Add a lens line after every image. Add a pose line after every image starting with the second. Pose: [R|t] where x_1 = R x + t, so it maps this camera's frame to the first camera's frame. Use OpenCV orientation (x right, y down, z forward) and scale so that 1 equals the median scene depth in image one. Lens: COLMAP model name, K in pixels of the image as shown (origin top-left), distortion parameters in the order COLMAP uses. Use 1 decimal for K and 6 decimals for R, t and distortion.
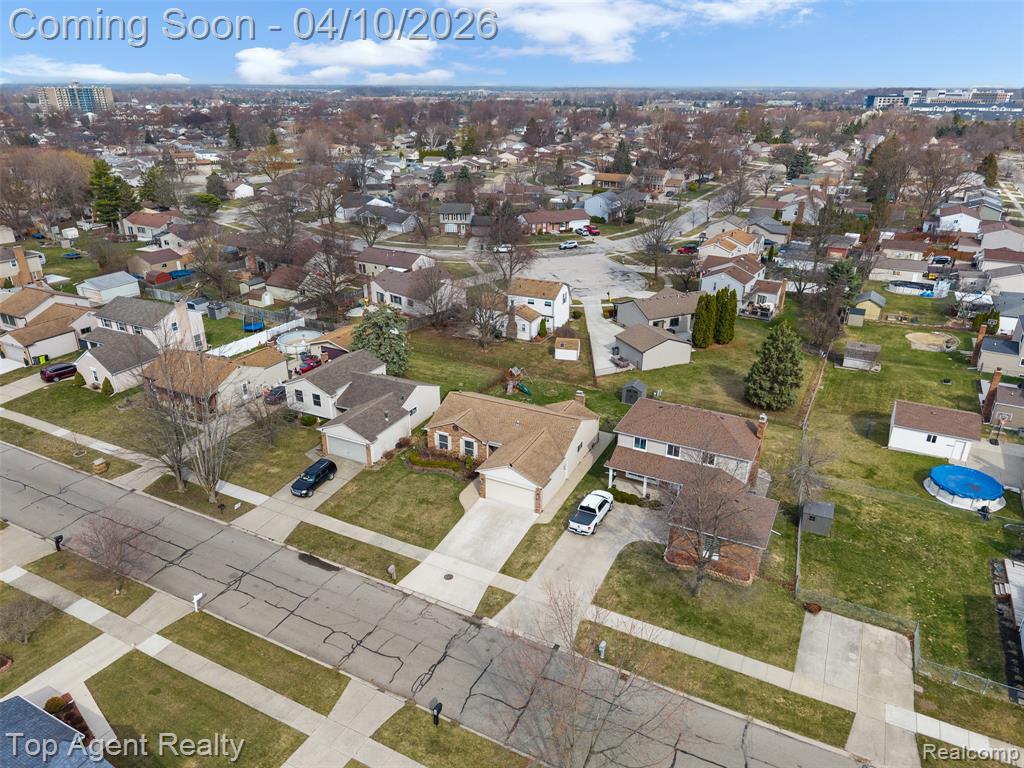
lens RADIAL K [[683.0, 0, 513.7], [0, 683.0, 381.9], [0, 0, 1]] dist [0.058654, -0.074133]
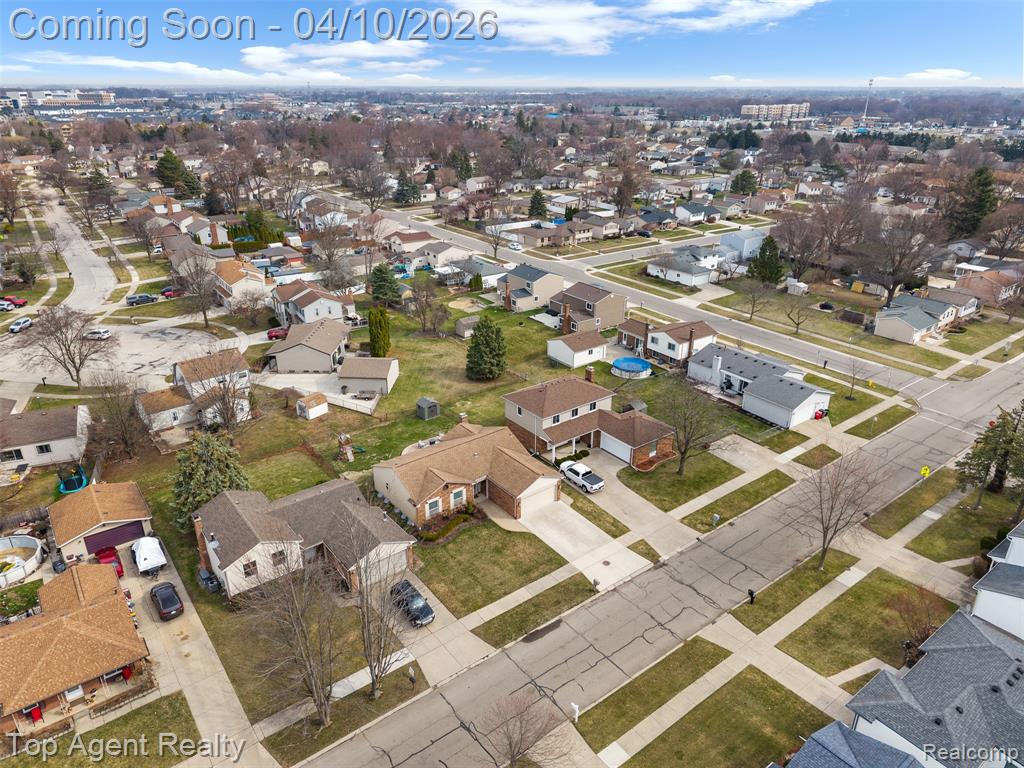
lens RADIAL K [[683.0, 0, 513.7], [0, 683.0, 381.9], [0, 0, 1]] dist [0.058654, -0.074133]
pose [[0.436292, -0.356832, 0.826027, -0.952680], [0.354221, 0.911992, 0.206875, -0.290207], [-0.827150, 0.202338, 0.524293, 0.381966]]
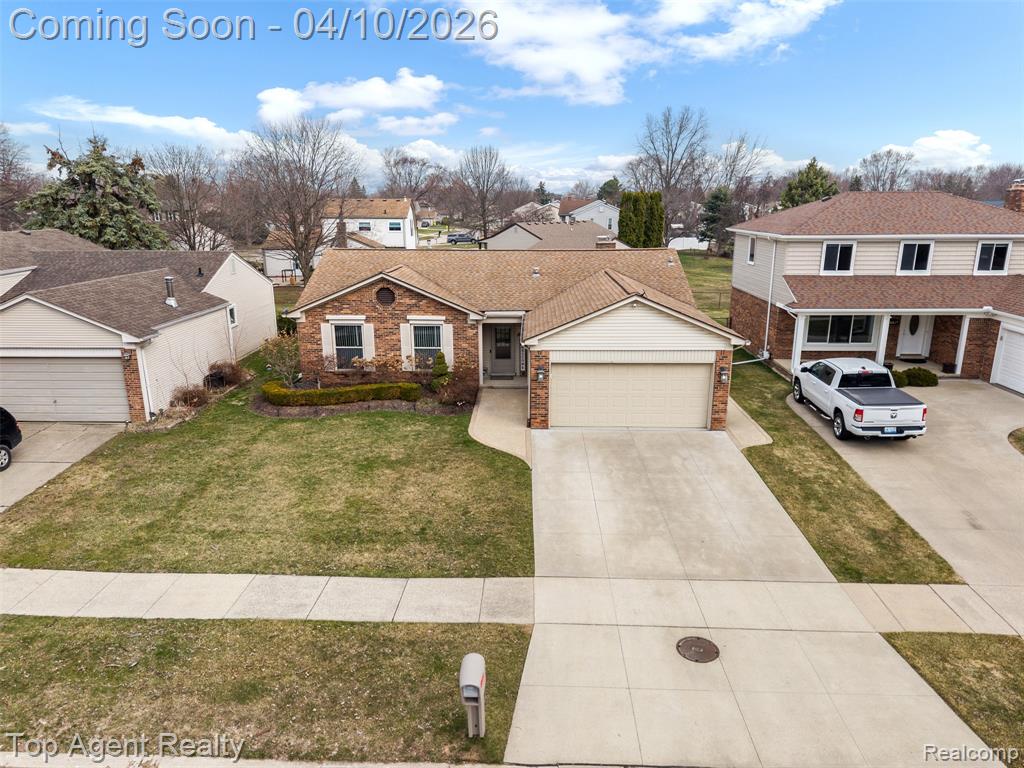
lens RADIAL K [[683.4, 0, 512.0], [0, 683.4, 384.0], [0, 0, 1]] dist [0.038093, -0.042192]
pose [[0.908361, -0.109663, 0.403553, -0.203920], [0.168006, 0.979400, -0.112022, 0.192700], [-0.382955, 0.169556, 0.908073, 0.722761]]
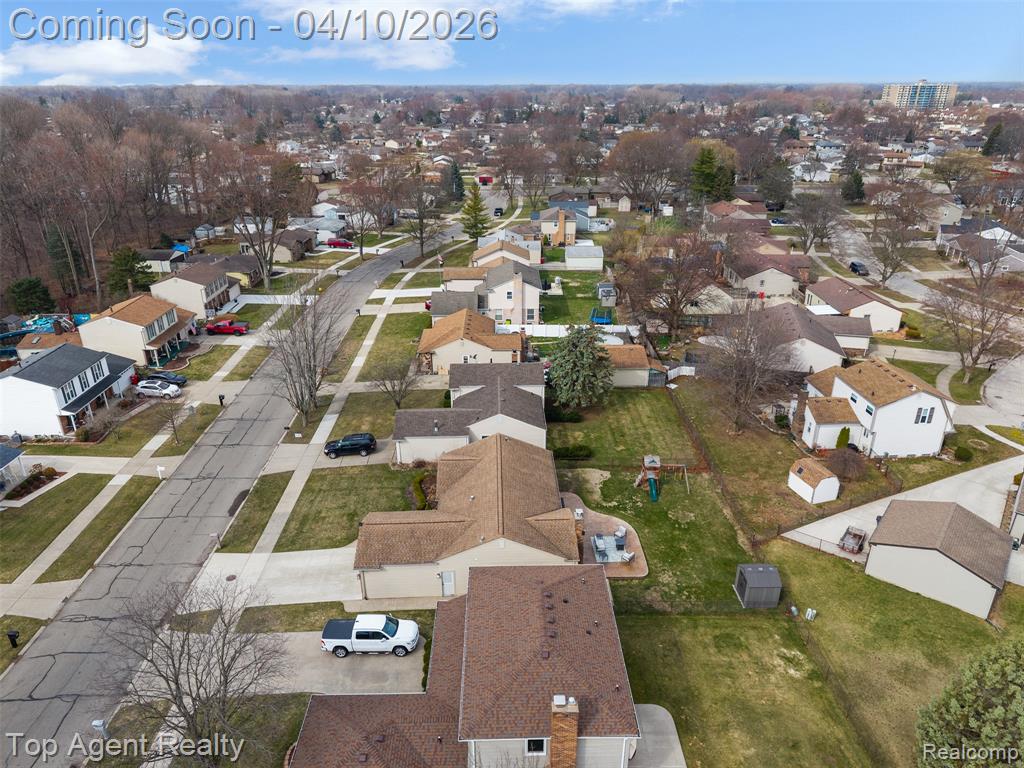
lens RADIAL K [[683.0, 0, 513.7], [0, 683.0, 381.9], [0, 0, 1]] dist [0.058654, -0.074133]
pose [[0.470736, 0.345981, -0.811606, 0.688855], [-0.344527, 0.918951, 0.191914, -0.253662], [0.812224, 0.189280, 0.551783, 0.660546]]
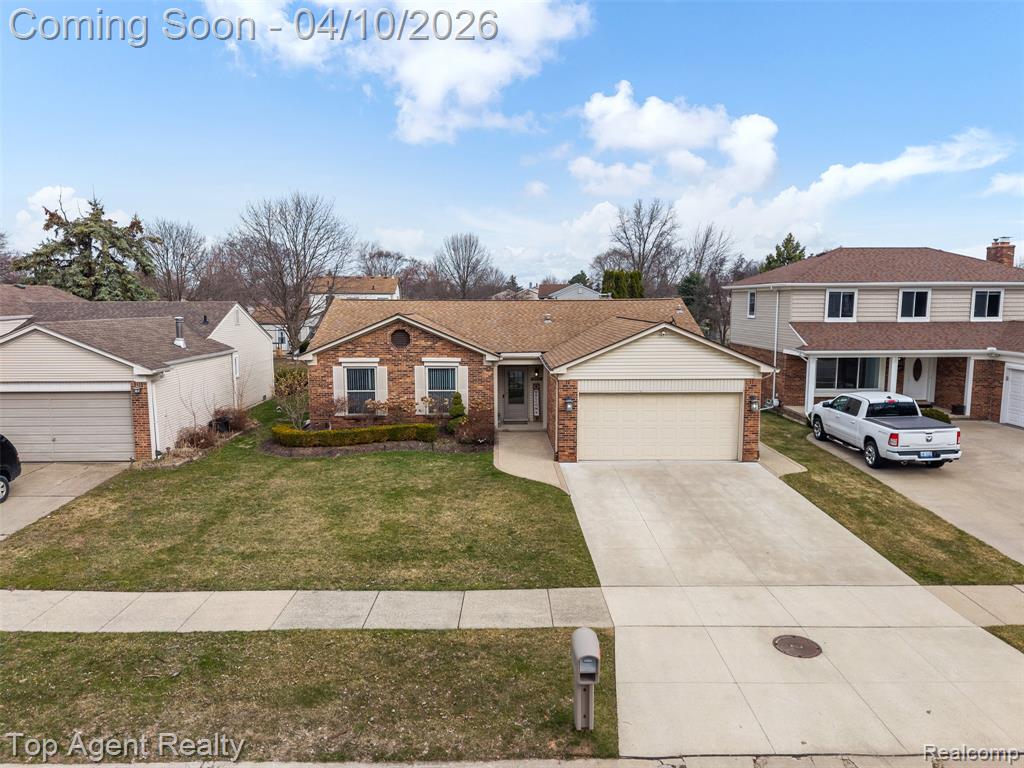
lens RADIAL K [[683.4, 0, 512.0], [0, 683.4, 384.0], [0, 0, 1]] dist [0.038093, -0.042192]
pose [[0.887752, -0.058340, 0.456611, -0.230265], [0.183784, 0.954369, -0.235380, 0.216751], [-0.422043, 0.292877, 0.857964, 0.749414]]
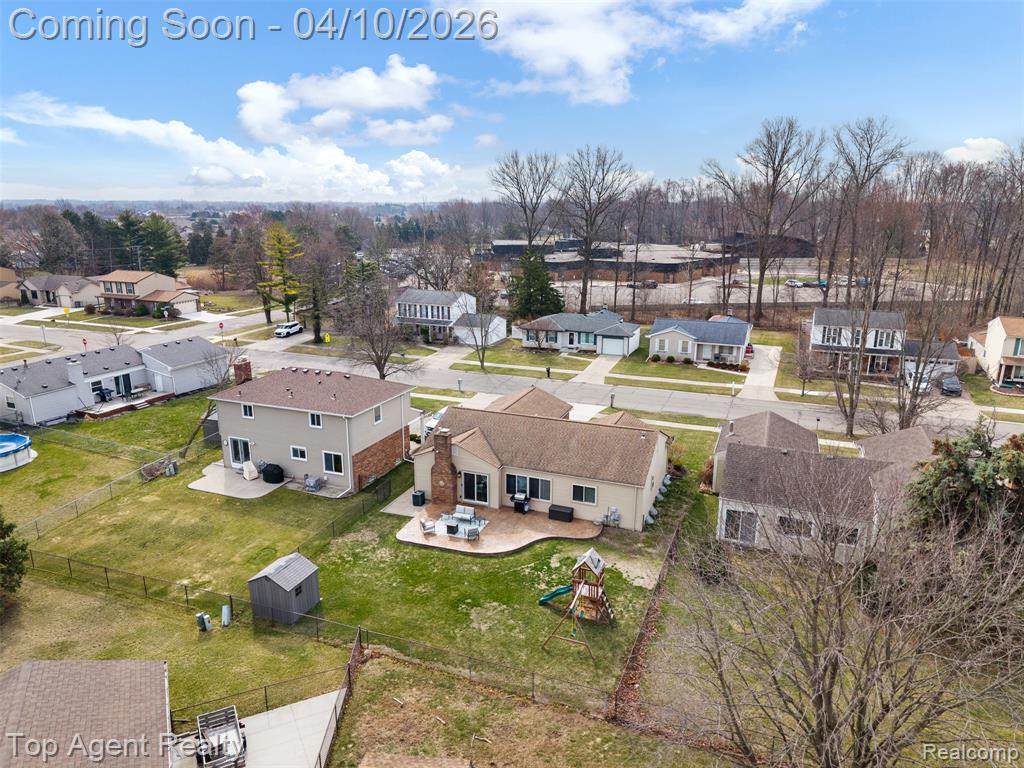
lens RADIAL K [[683.0, 0, 513.7], [0, 683.0, 381.9], [0, 0, 1]] dist [0.058654, -0.074133]
pose [[-0.996467, 0.017926, -0.082045, 0.101327], [-0.035929, 0.792034, 0.609419, -0.466564], [0.075906, 0.610214, -0.788592, 1.749129]]
